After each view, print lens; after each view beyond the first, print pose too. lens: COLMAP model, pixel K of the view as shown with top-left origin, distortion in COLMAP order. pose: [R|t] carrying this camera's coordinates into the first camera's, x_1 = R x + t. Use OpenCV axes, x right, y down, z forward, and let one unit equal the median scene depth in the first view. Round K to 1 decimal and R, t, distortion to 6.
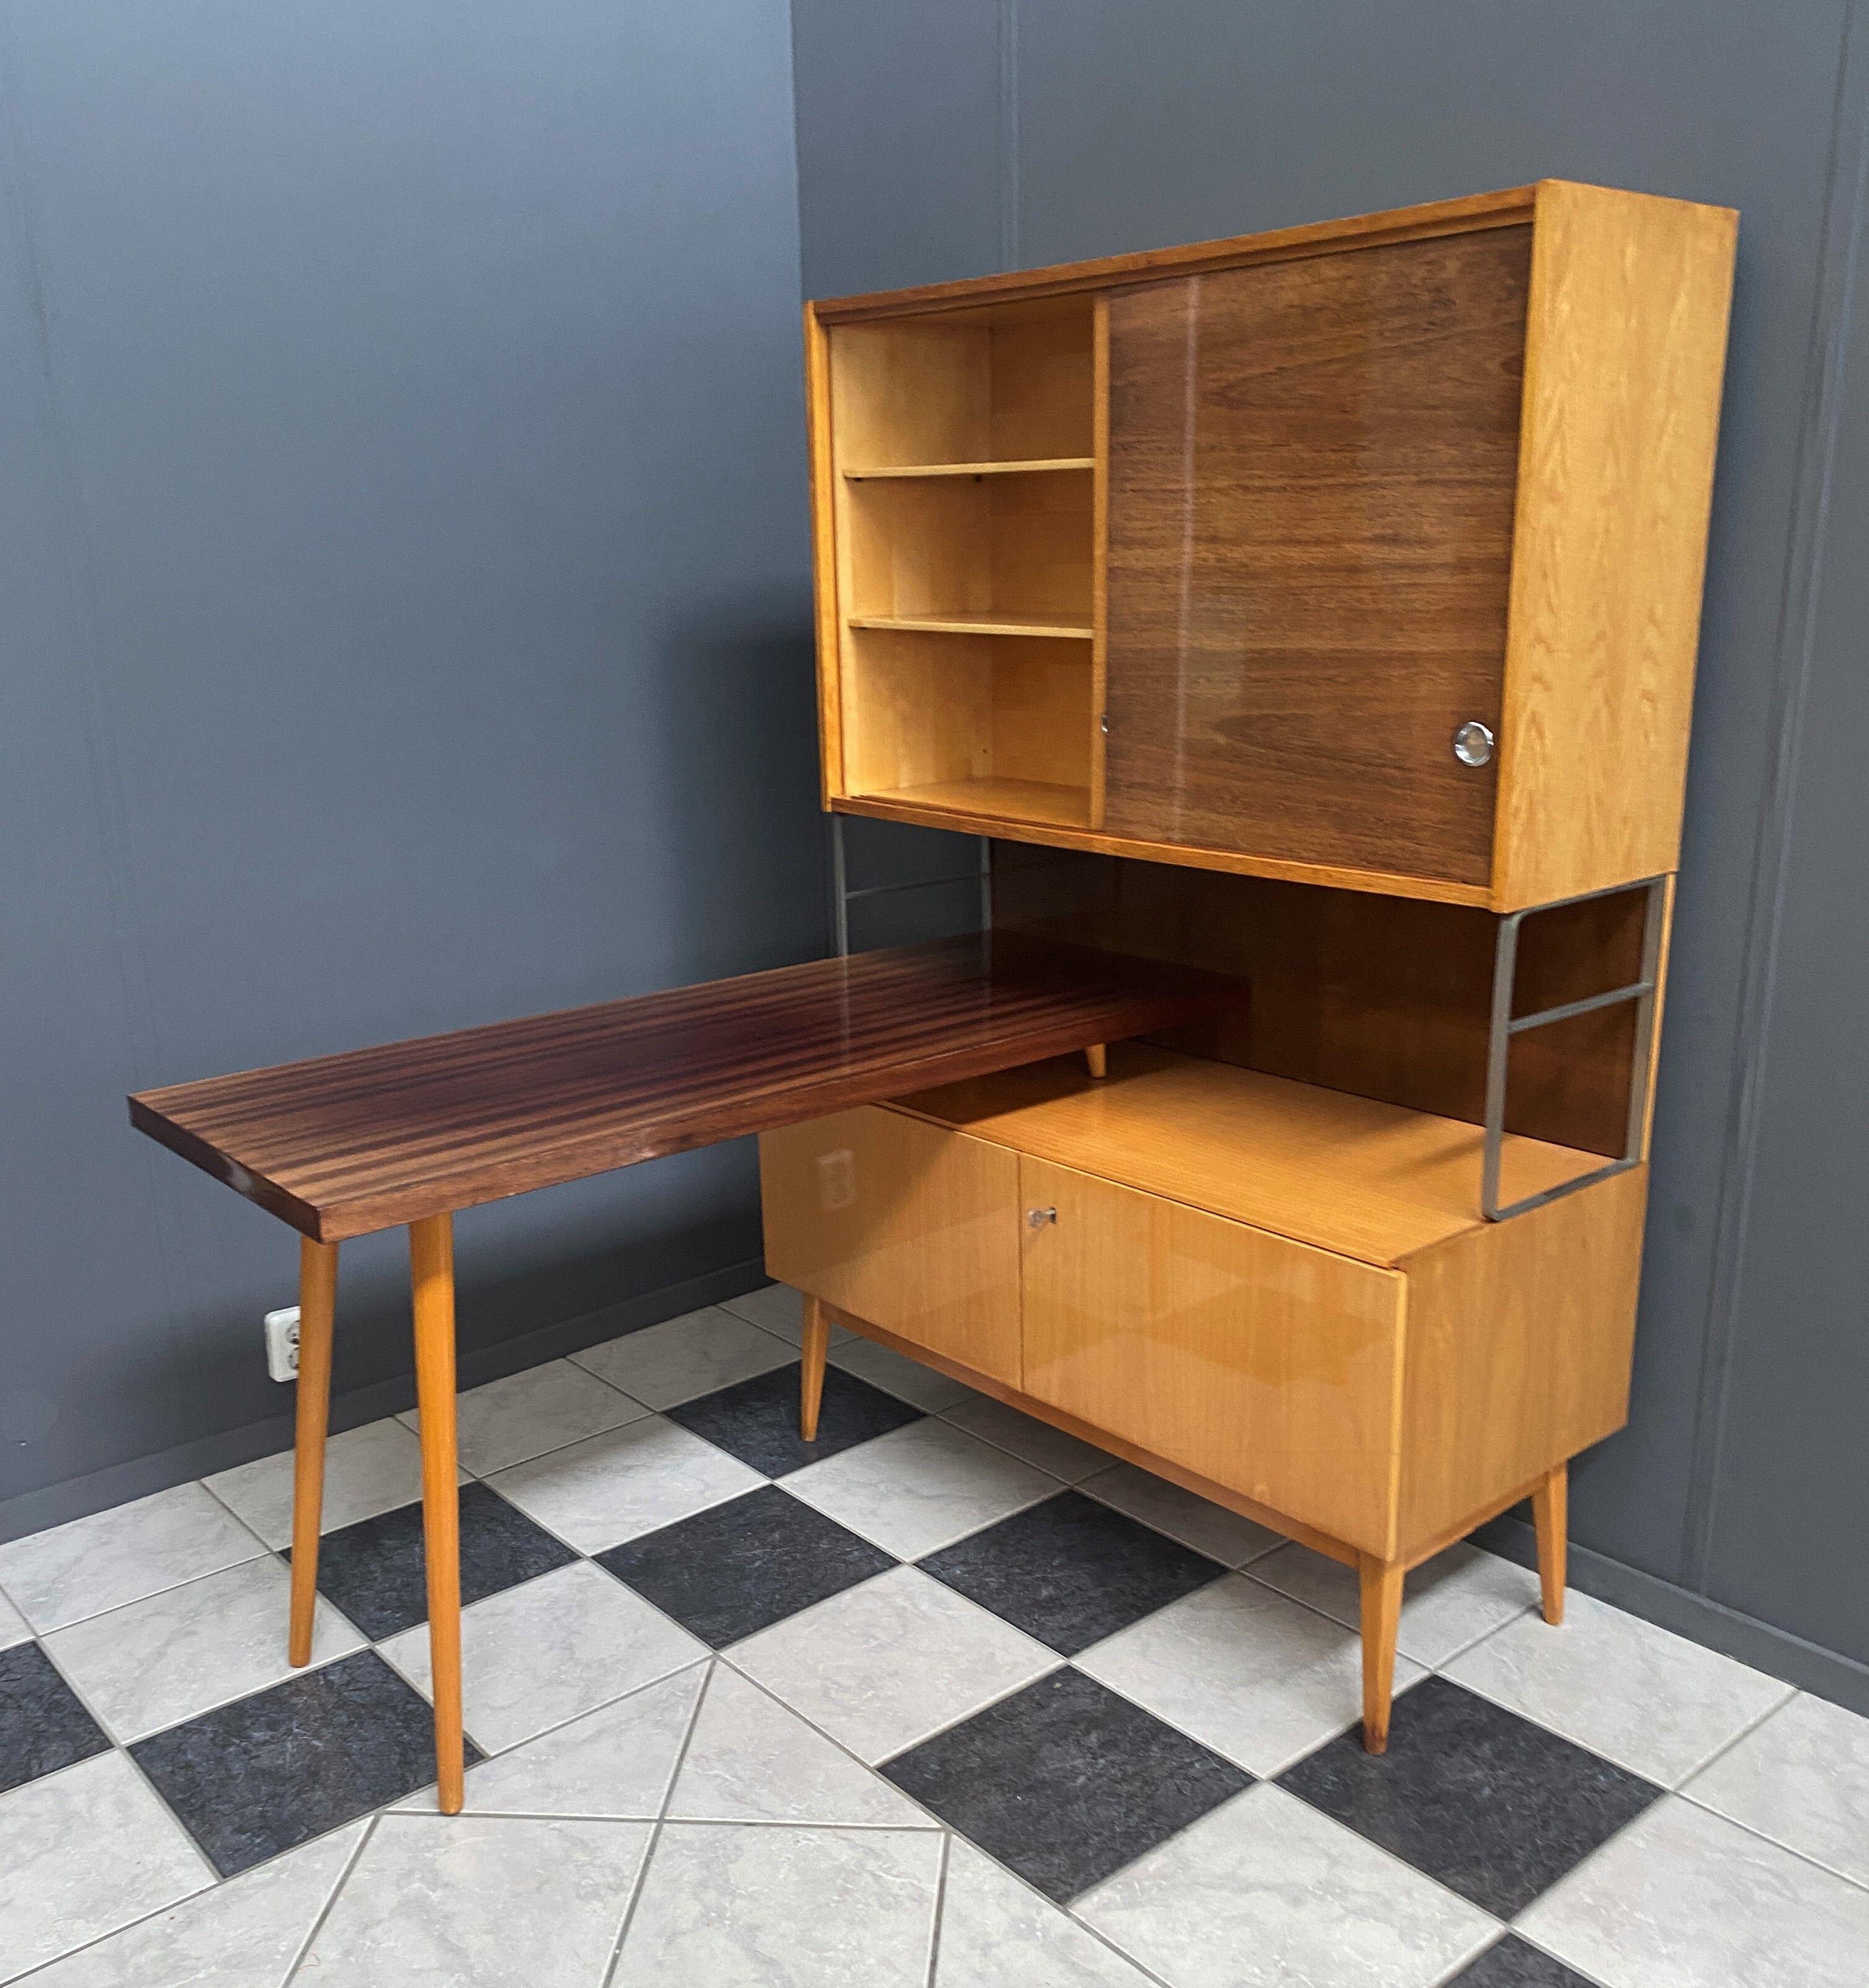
lens RADIAL K [[1909.3, 0, 923.3], [0, 1909.3, 1096.6], [0, 0, 1]] dist [0.063898, -0.164586]
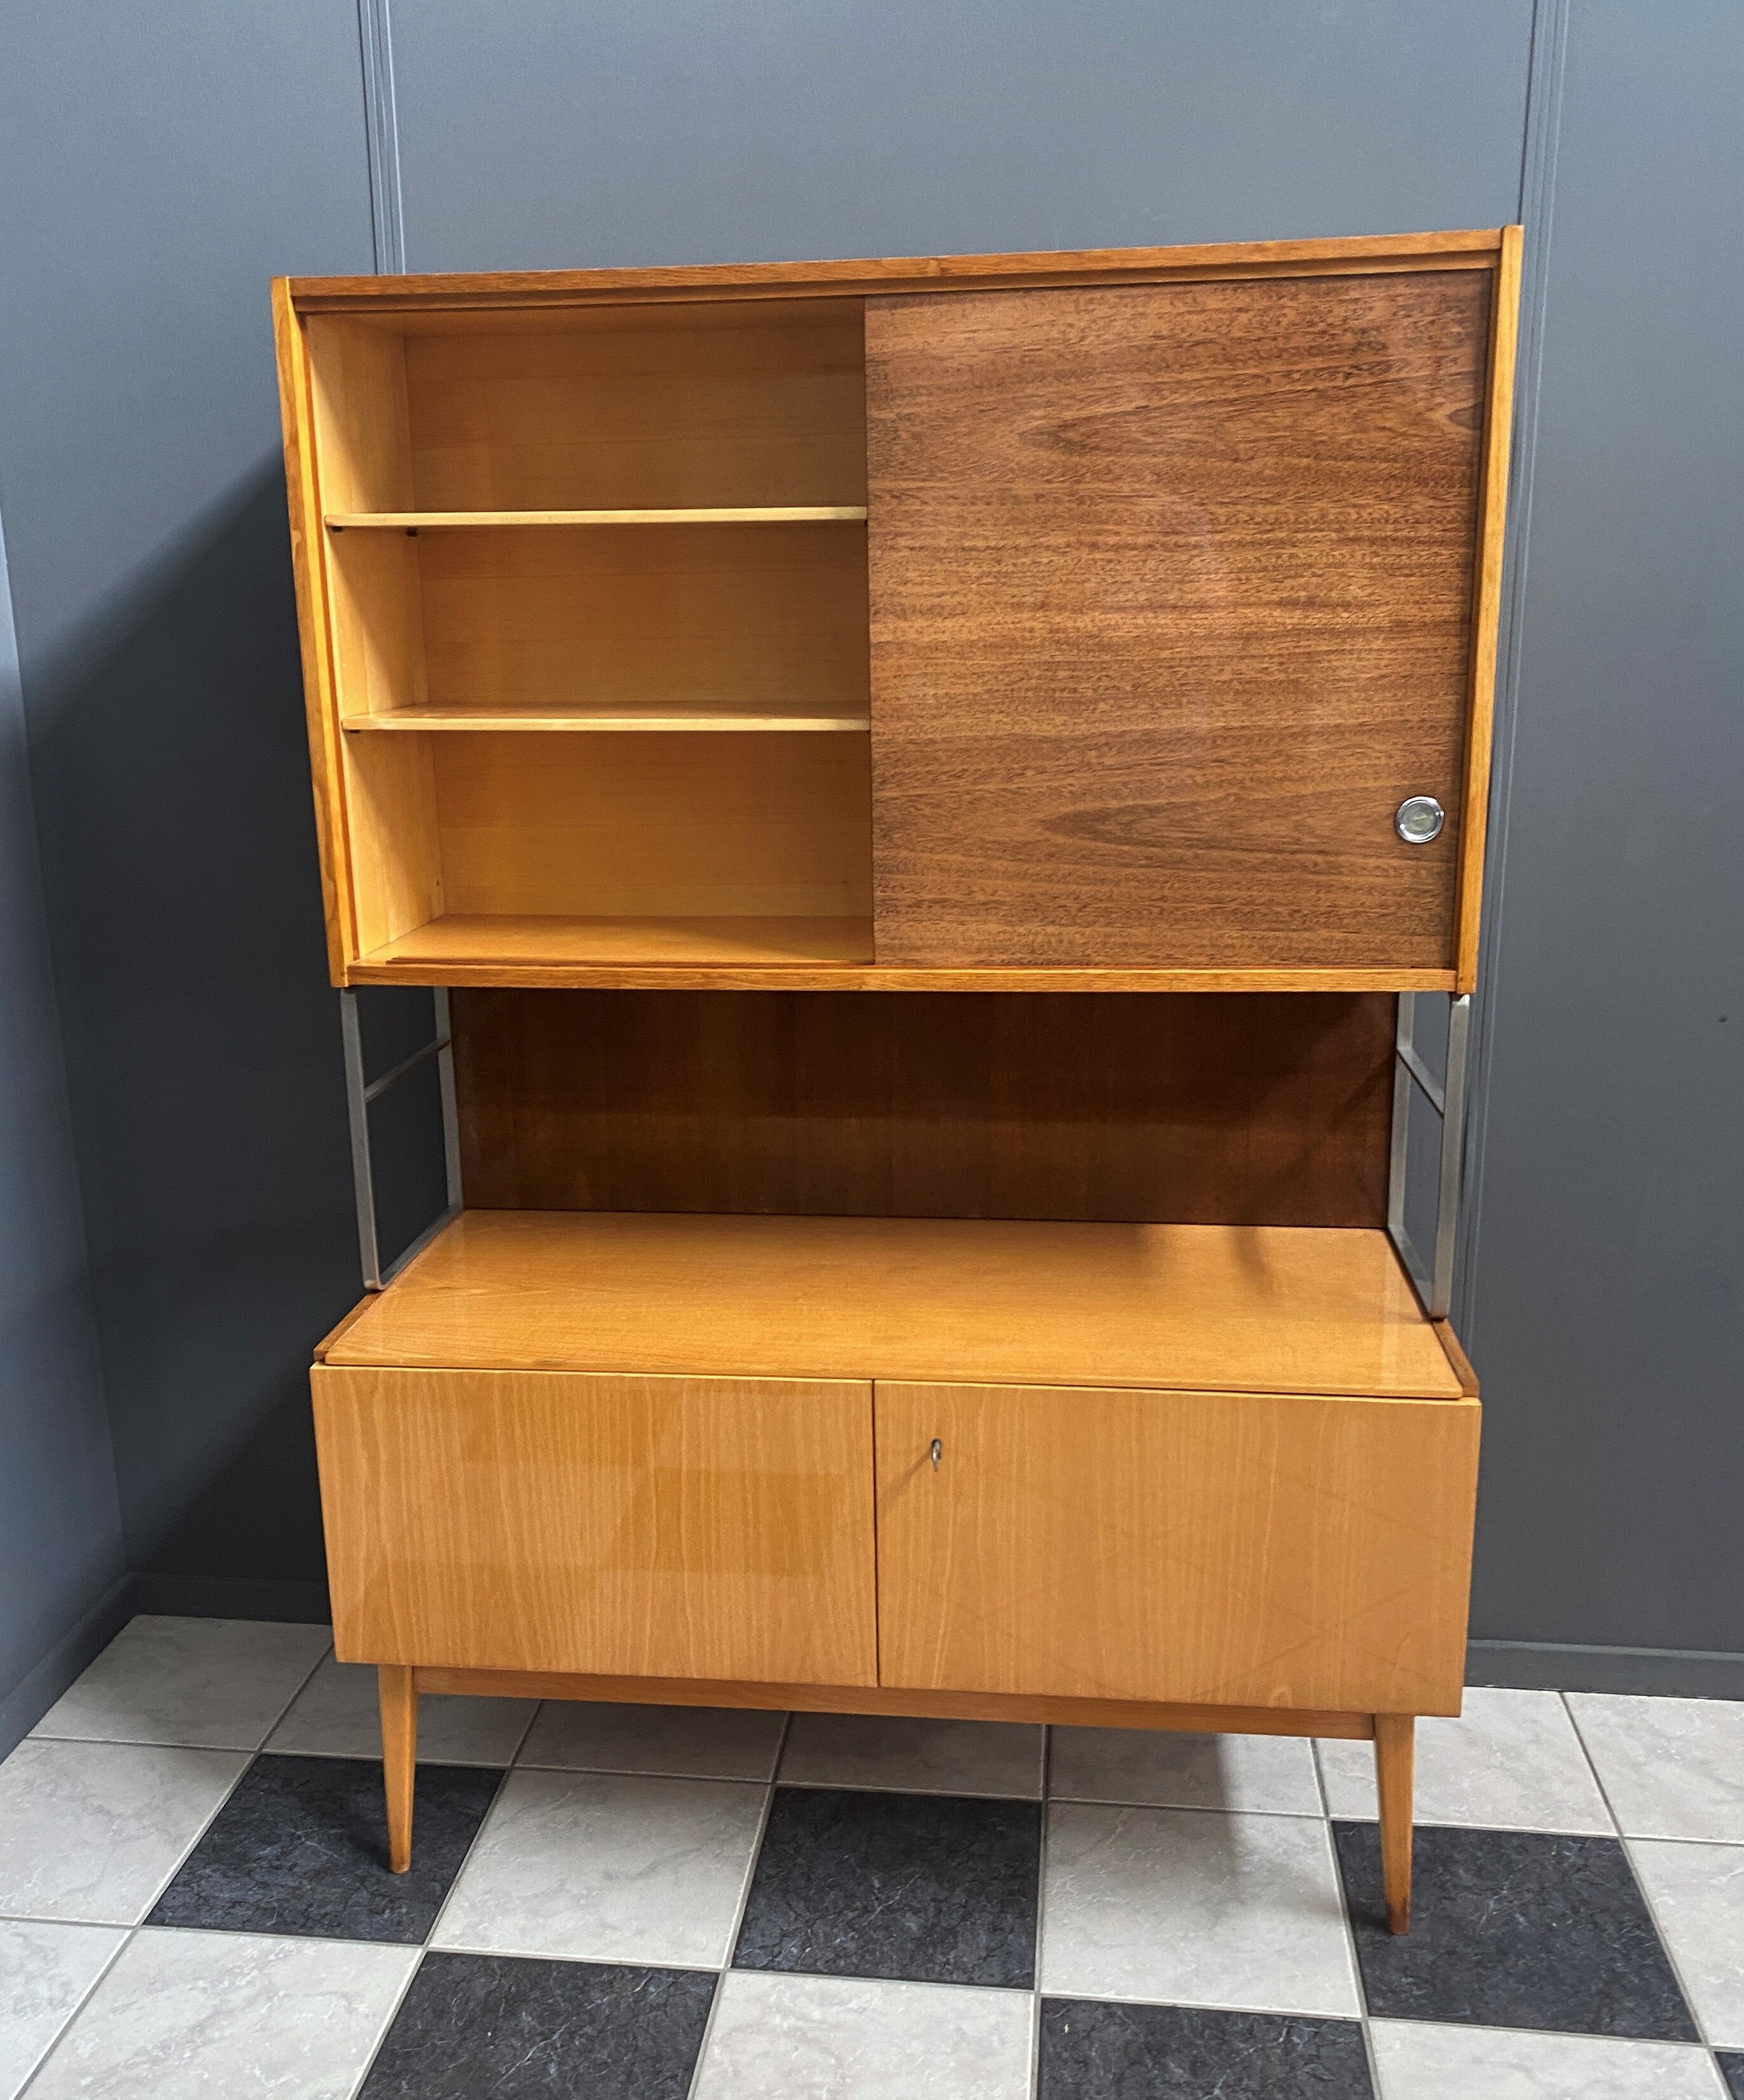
lens RADIAL K [[1972.8, 0, 820.8], [0, 1972.8, 1062.7], [0, 0, 1]] dist [0.055614, -0.104461]
pose [[0.741541, -0.158006, 0.652037, -0.527368], [0.196001, 0.980494, 0.014694, -0.128566], [-0.641639, 0.116904, 0.758045, 0.437880]]
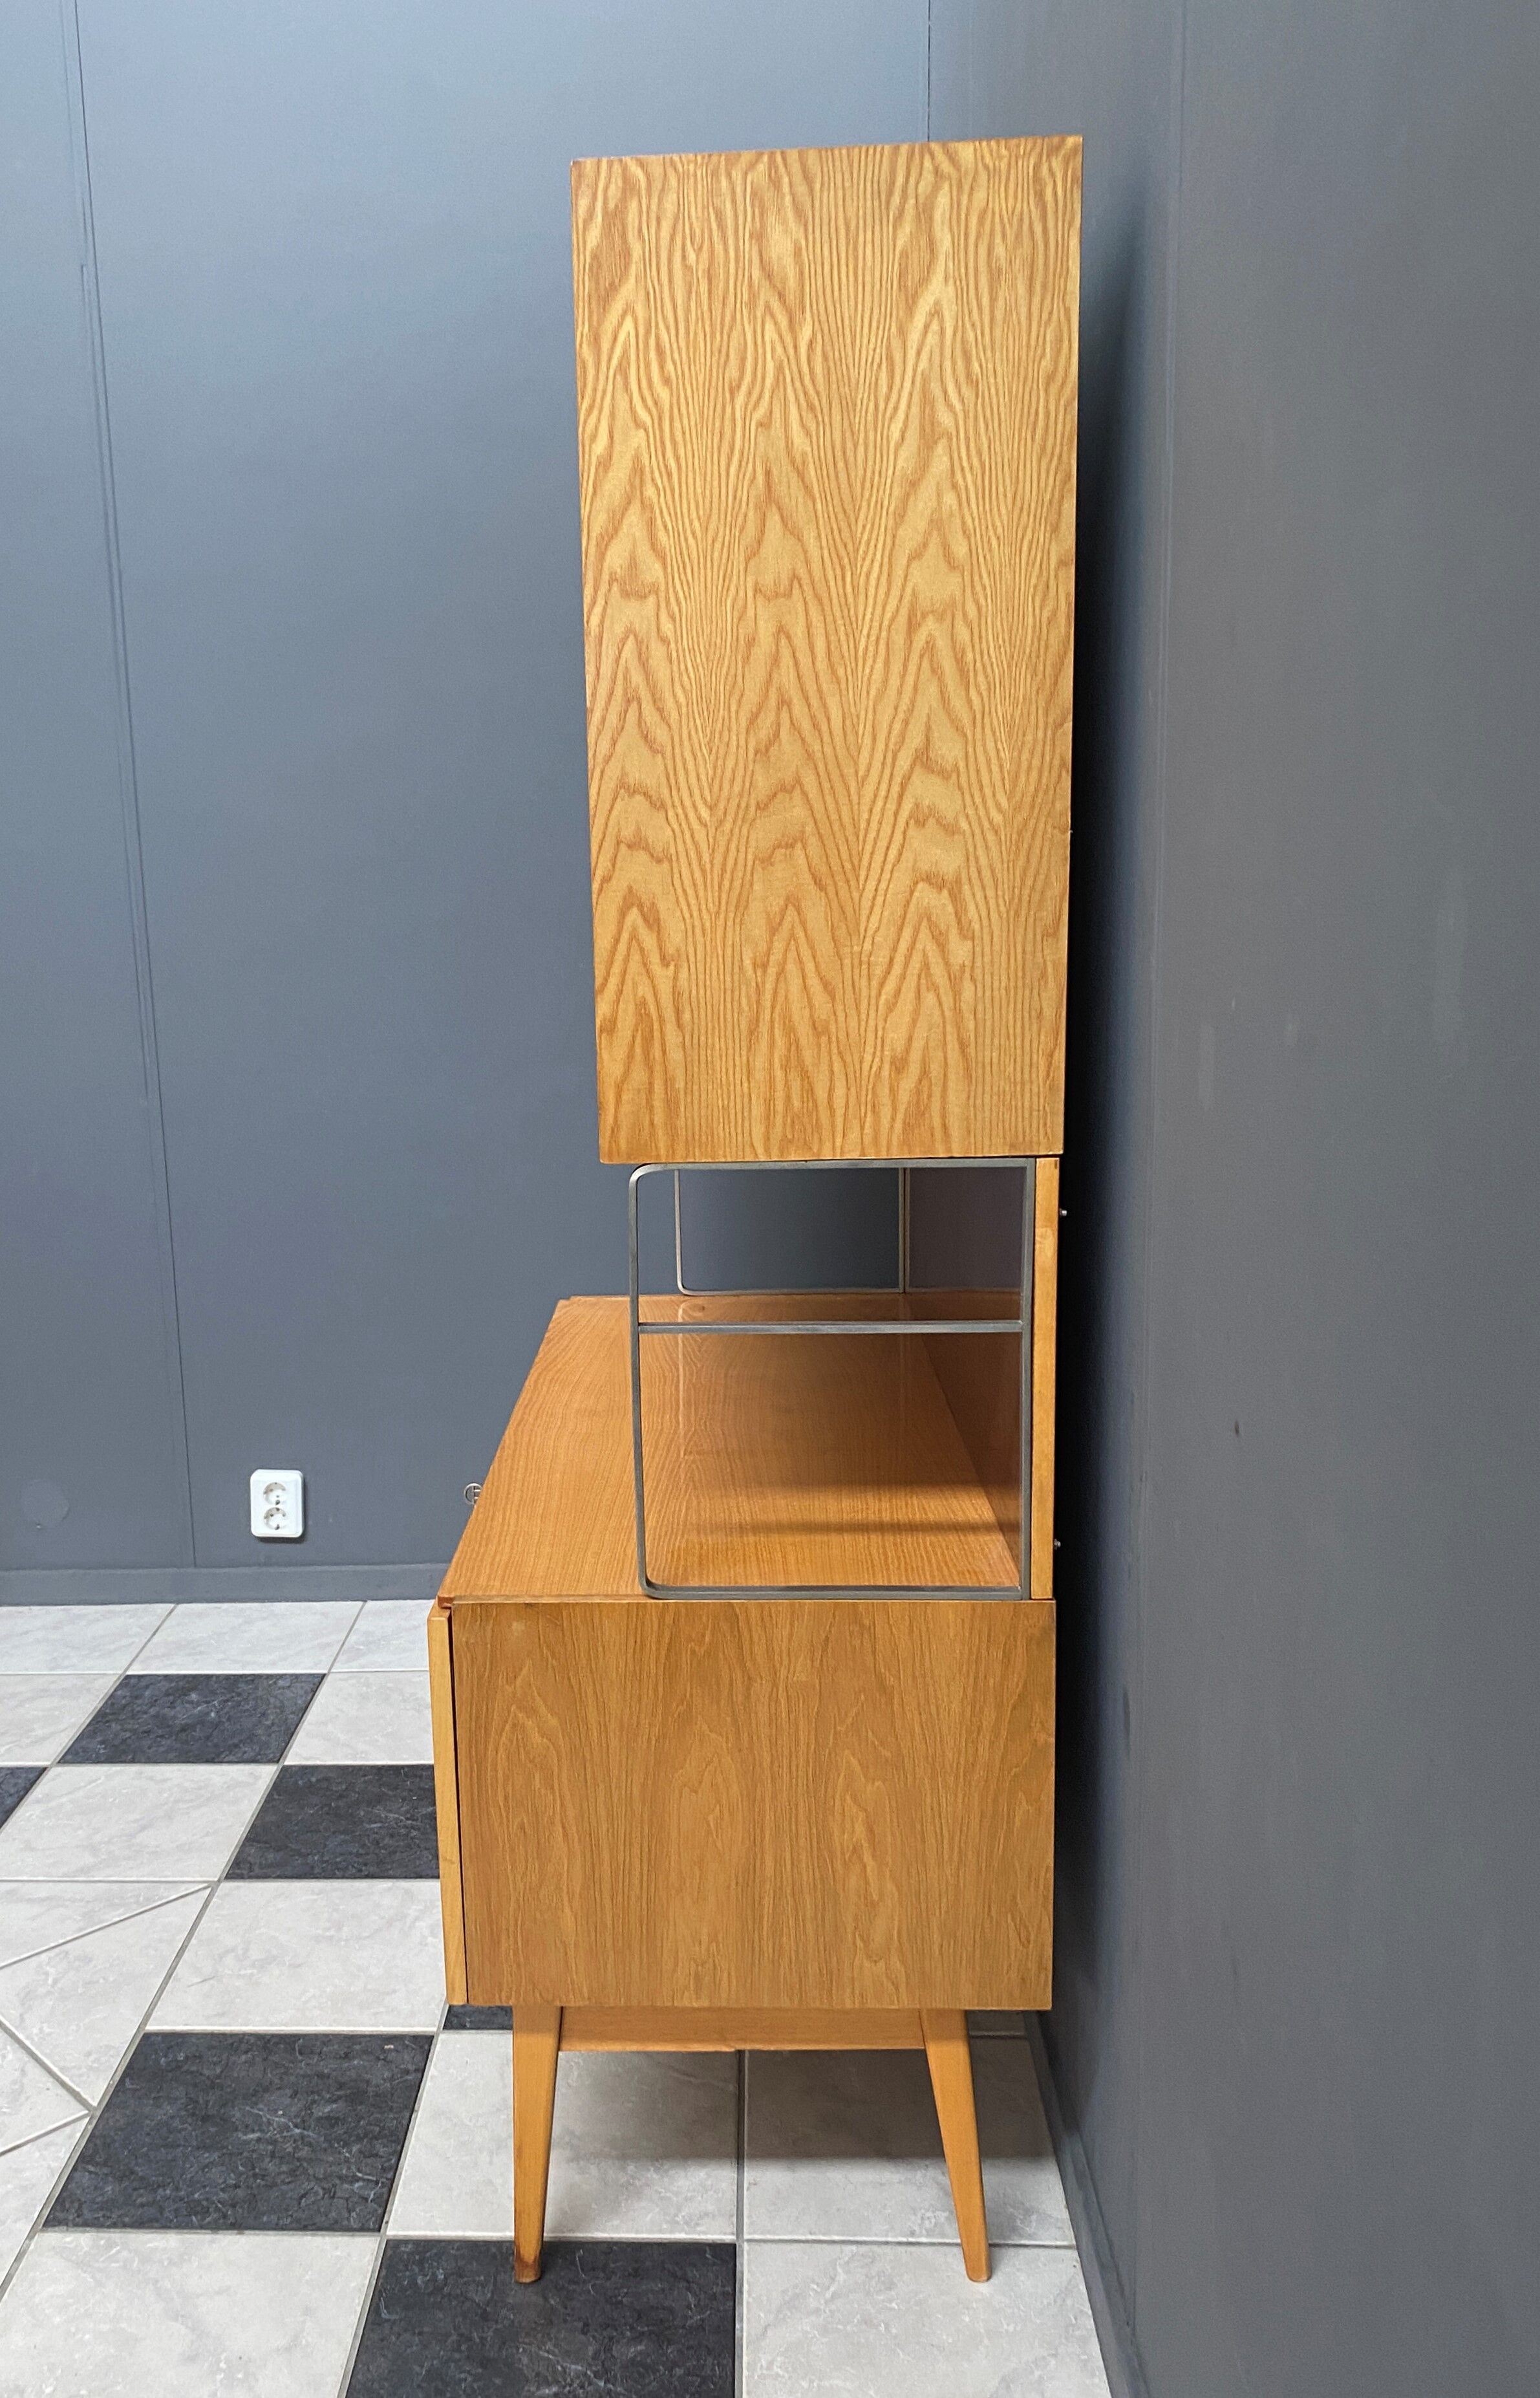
lens RADIAL K [[2027.4, 0, 618.4], [0, 2027.4, 1266.7], [0, 0, 1]] dist [0.014373, 0.008048]
pose [[0.718485, 0.140768, -0.681149, 0.773268], [-0.186314, 0.982469, 0.006513, -0.058804], [0.670124, 0.122228, 0.732116, 0.412592]]
